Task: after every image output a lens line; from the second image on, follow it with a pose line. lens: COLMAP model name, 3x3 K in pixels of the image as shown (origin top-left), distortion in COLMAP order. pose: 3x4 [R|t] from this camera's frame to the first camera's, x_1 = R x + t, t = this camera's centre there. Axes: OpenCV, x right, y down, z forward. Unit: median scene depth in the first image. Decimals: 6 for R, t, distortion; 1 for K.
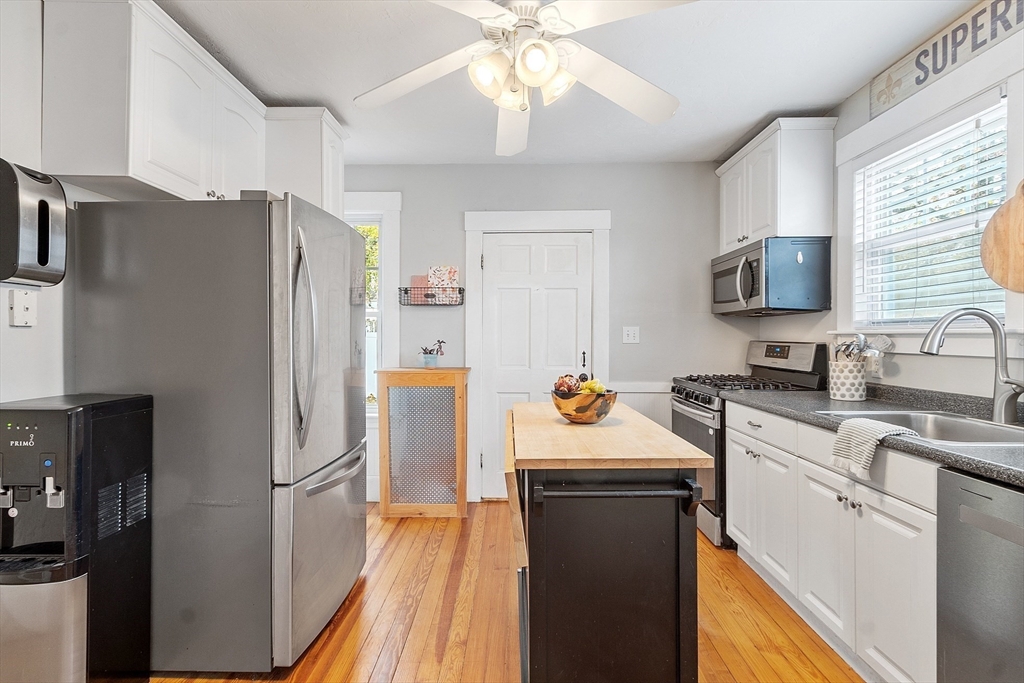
lens RADIAL K [[478.6, 0, 518.8], [0, 478.6, 338.3], [0, 0, 1]] dist [0.000045, 0.000162]
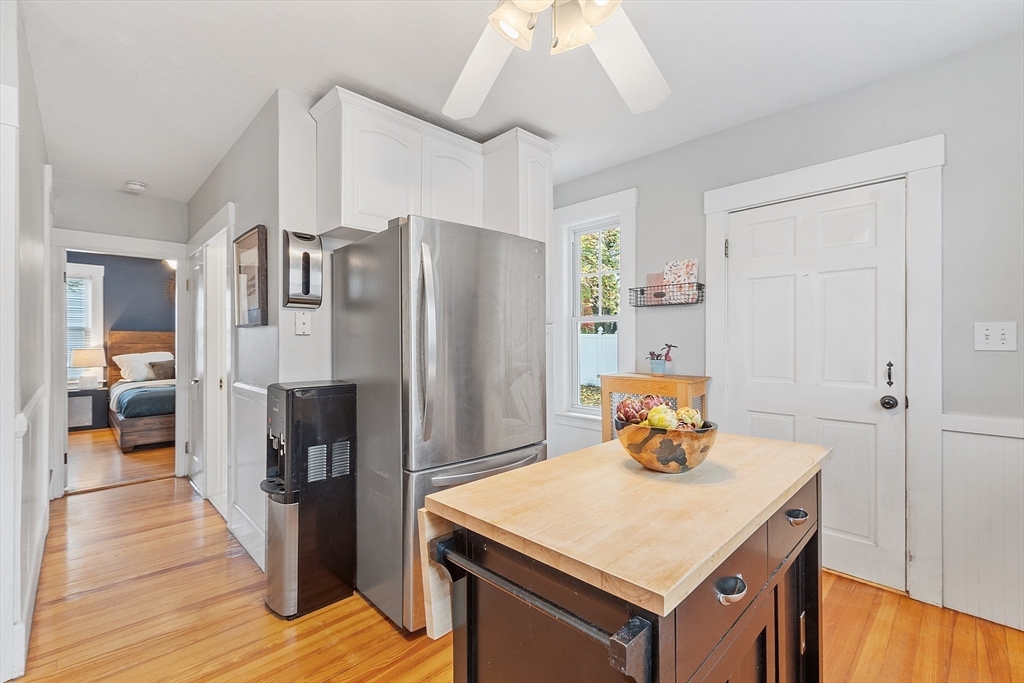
lens RADIAL K [[450.0, 0, 516.5], [0, 450.0, 337.8], [0, 0, 1]] dist [-0.000732, -0.000091]
pose [[0.700166, -0.006262, -0.713953, 0.278186], [0.000201, 0.999963, -0.008574, -0.000699], [0.713981, 0.005860, 0.700141, 0.259923]]
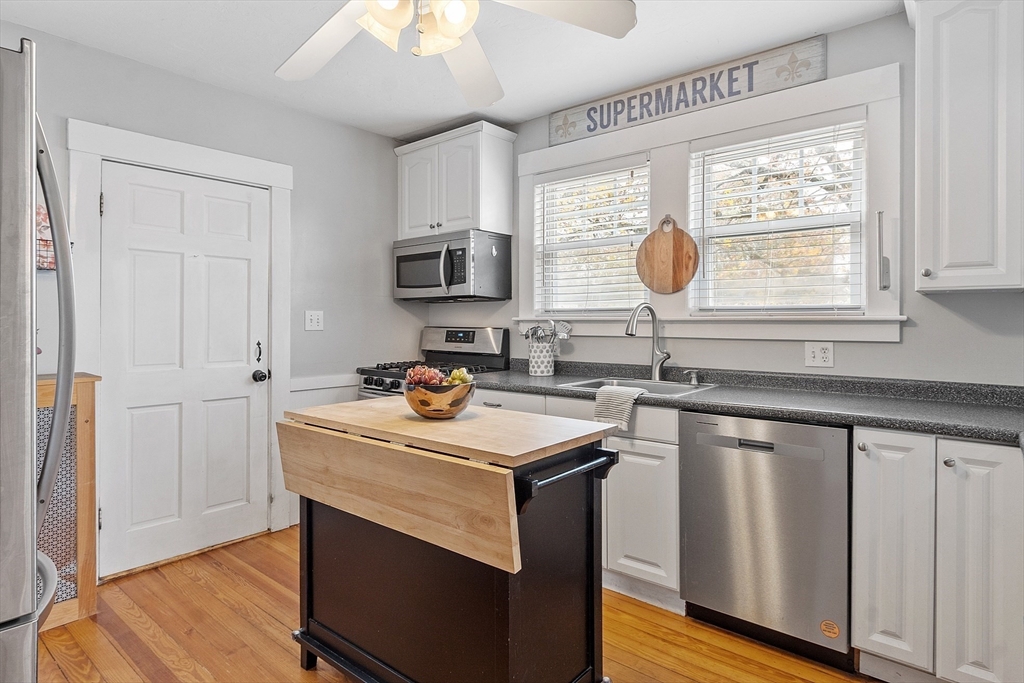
lens RADIAL K [[553.7, 0, 516.4], [0, 553.7, 321.7], [0, 0, 1]] dist [0.007833, -0.002235]
pose [[0.643080, 0.001078, 0.765798, -0.359819], [0.001762, 0.999994, -0.002887, -0.001778], [-0.765797, 0.003206, 0.643075, 0.135263]]
